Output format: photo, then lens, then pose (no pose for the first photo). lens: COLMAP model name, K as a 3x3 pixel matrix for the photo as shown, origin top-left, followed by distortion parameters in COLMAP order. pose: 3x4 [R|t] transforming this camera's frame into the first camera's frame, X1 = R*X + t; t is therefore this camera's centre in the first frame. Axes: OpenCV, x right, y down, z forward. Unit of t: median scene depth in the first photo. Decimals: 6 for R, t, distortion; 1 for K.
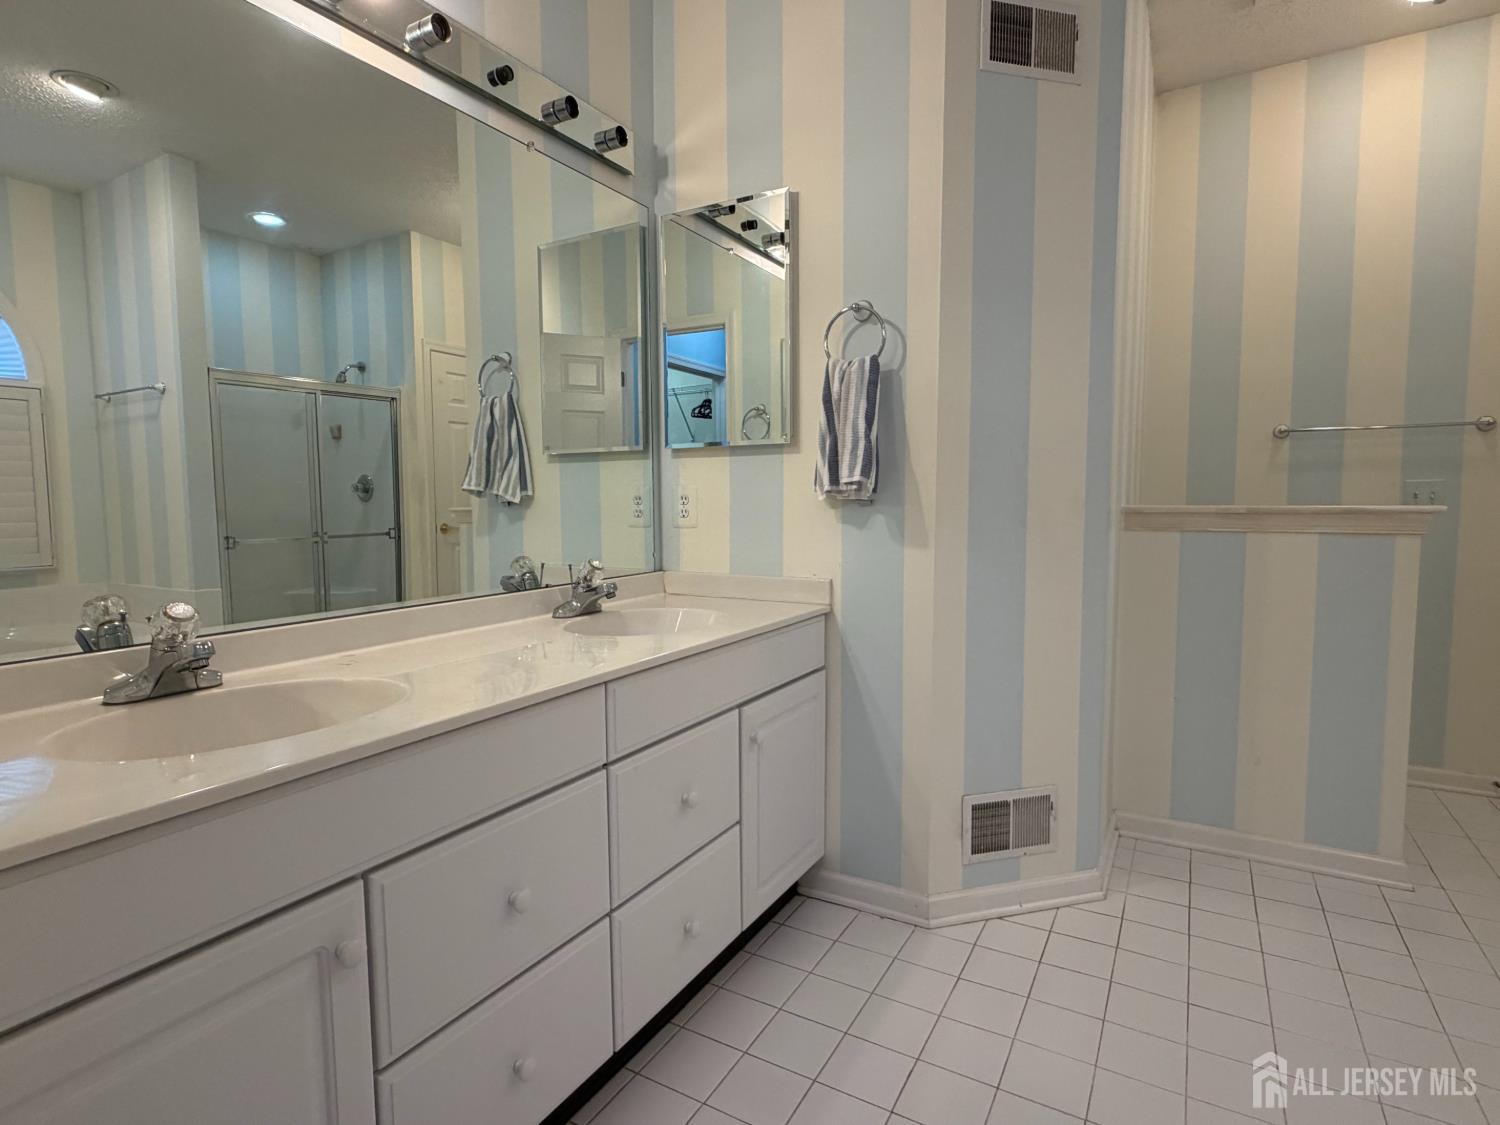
lens RADIAL K [[785.7, 0, 743.3], [0, 785.7, 565.4], [0, 0, 1]] dist [0.001677, -0.000674]
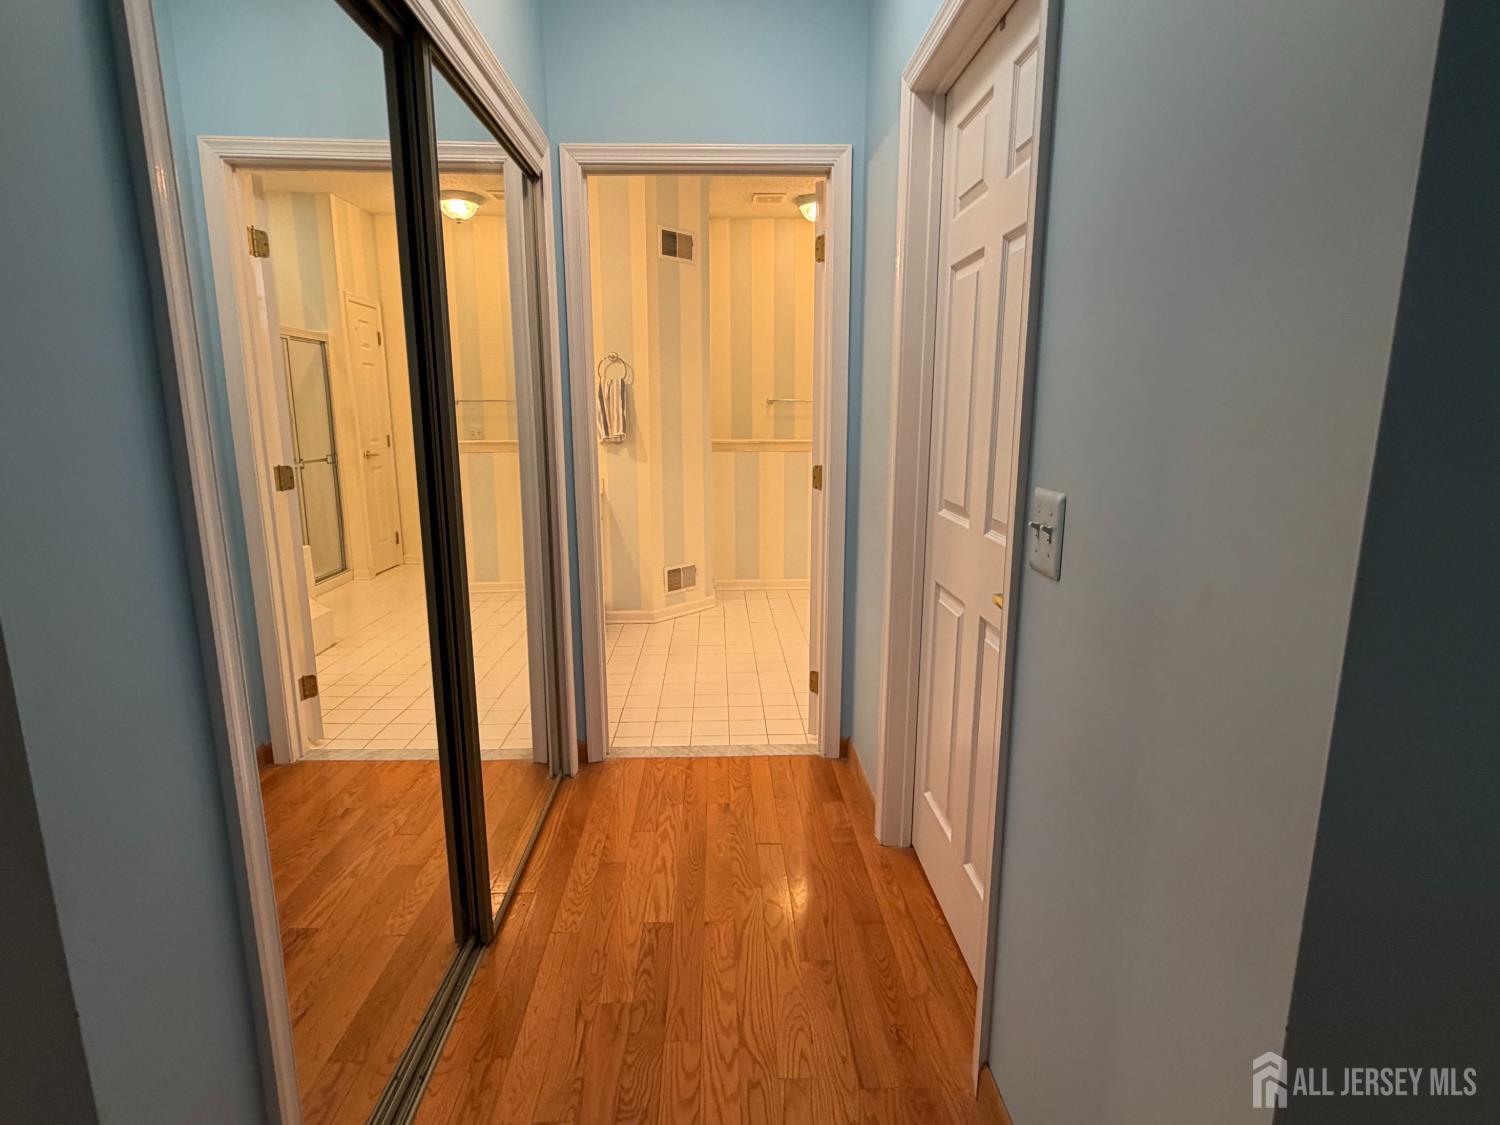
lens RADIAL K [[785.7, 0, 743.3], [0, 785.7, 565.4], [0, 0, 1]] dist [0.001677, -0.000674]
pose [[0.846916, -0.099158, 0.522399, -0.748659], [0.040897, 0.991695, 0.121934, 0.008880], [-0.530152, -0.081903, 0.843938, -1.115495]]
